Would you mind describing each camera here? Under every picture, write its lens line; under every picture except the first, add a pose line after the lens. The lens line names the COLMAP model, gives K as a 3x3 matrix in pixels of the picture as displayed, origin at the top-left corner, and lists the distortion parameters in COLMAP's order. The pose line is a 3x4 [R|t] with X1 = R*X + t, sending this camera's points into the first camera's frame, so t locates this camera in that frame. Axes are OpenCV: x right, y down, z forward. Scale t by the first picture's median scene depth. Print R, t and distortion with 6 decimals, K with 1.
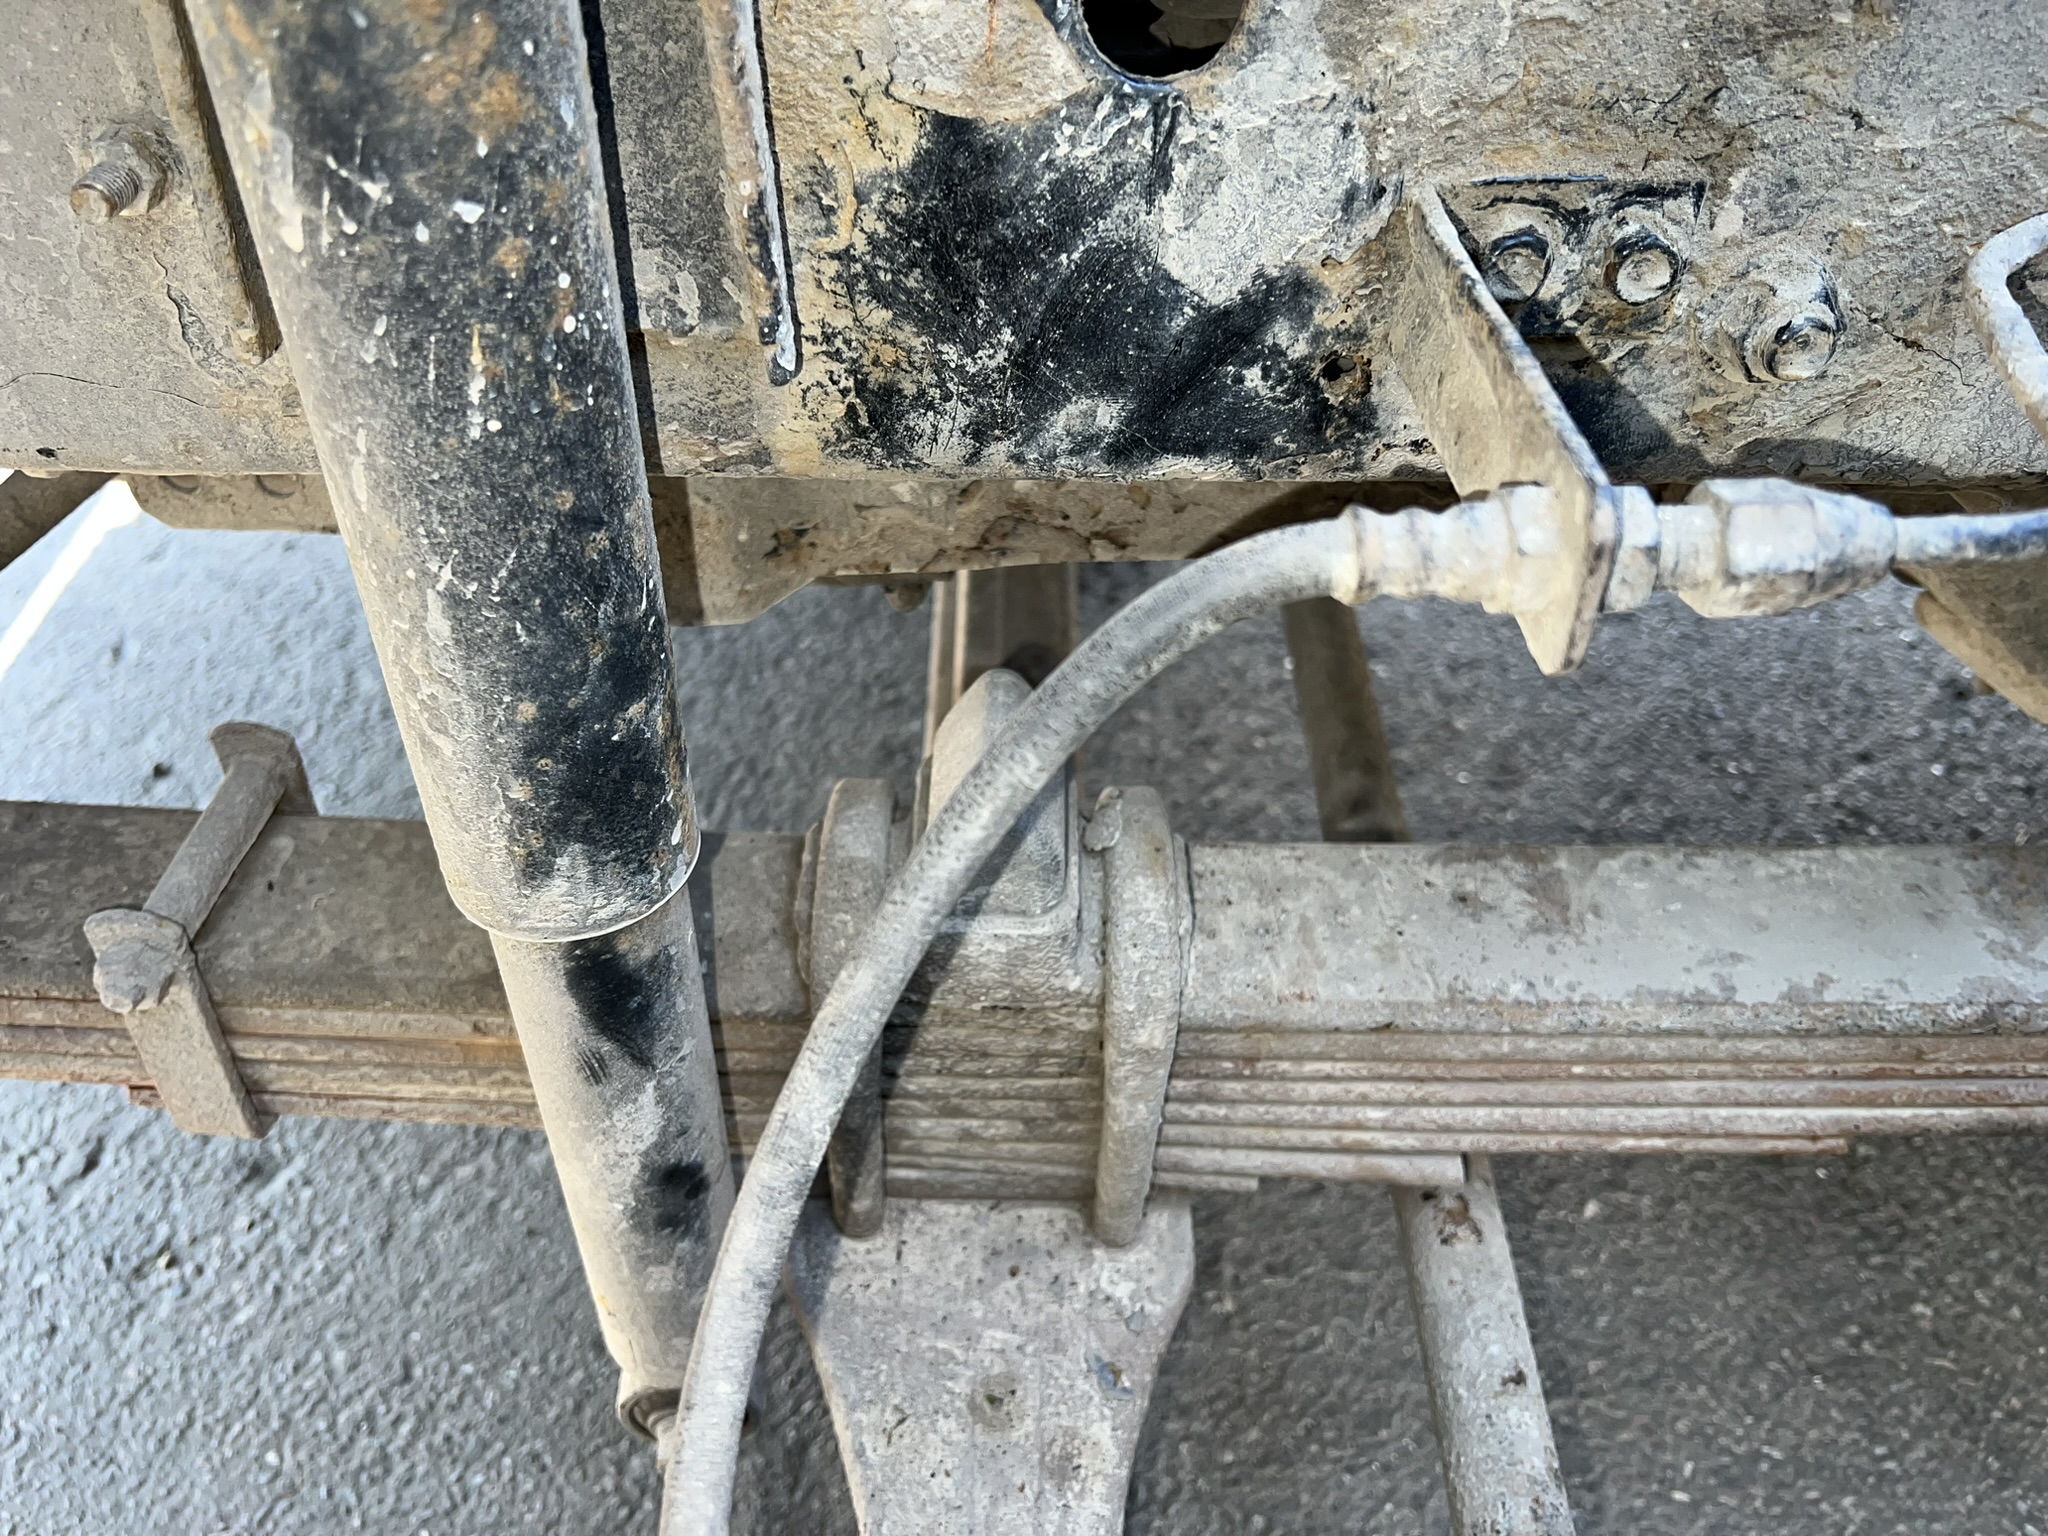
lens RADIAL K [[1529.3, 0, 999.8], [0, 1529.3, 764.6], [0, 0, 1]] dist [0.018623, -0.033343]
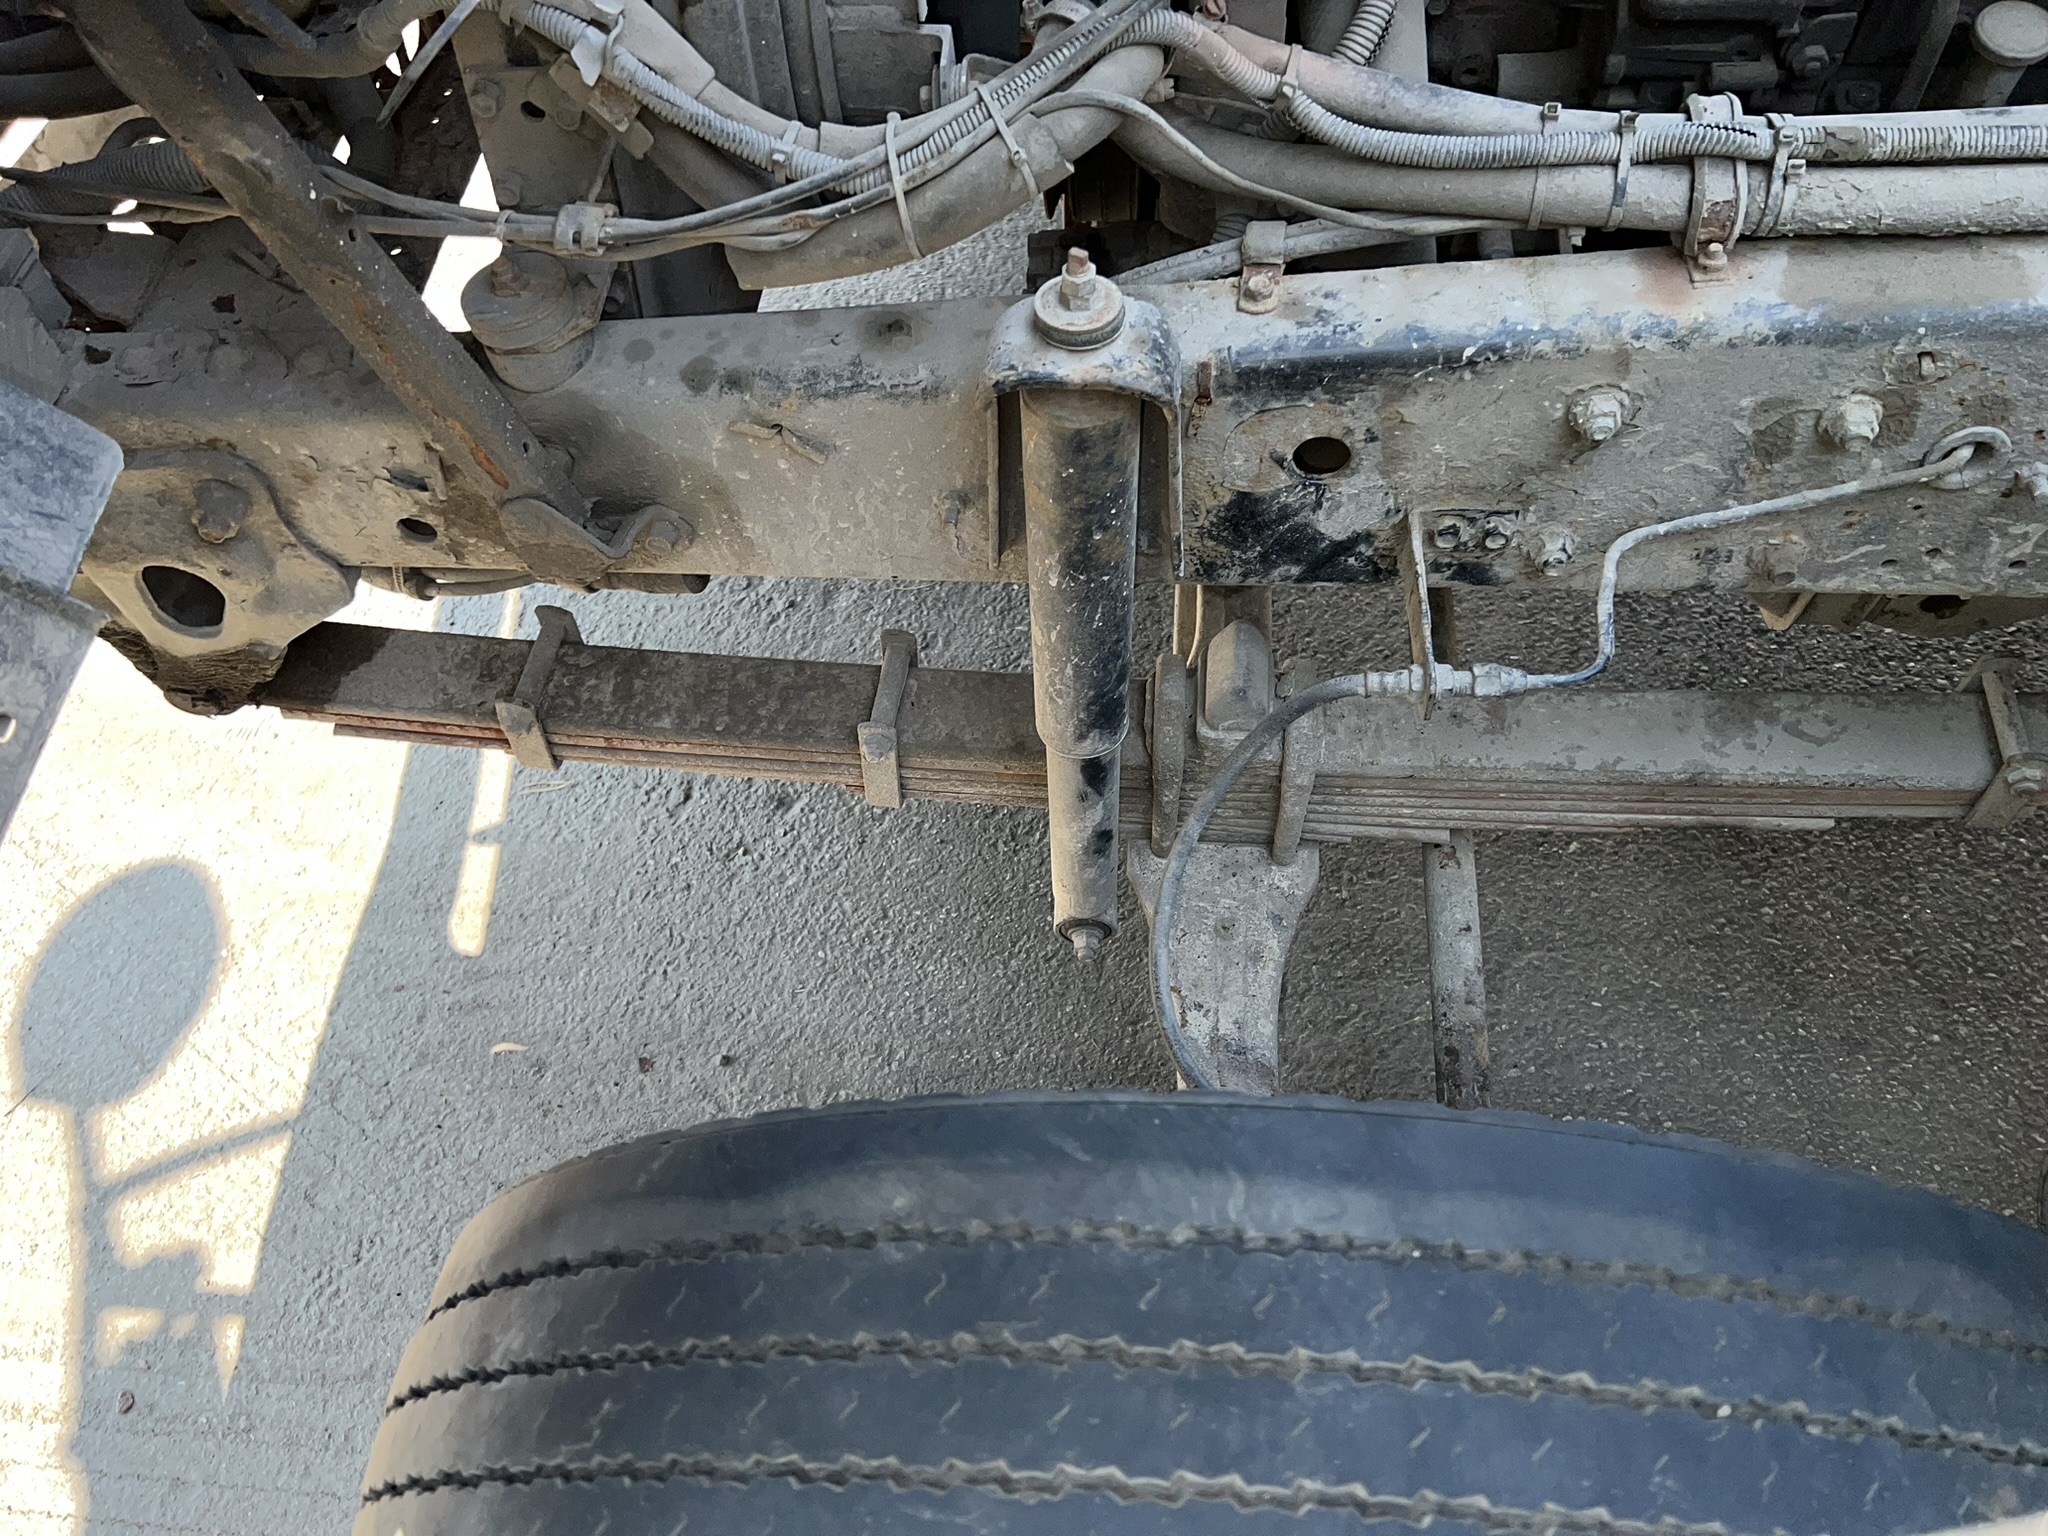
lens RADIAL K [[1529.3, 0, 999.8], [0, 1529.3, 764.6], [0, 0, 1]] dist [0.018623, -0.033343]
pose [[0.994139, 0.024067, -0.105397, -0.100008], [0.003588, 0.967026, 0.254651, -0.387416], [0.108051, -0.253537, 0.961272, -1.121945]]
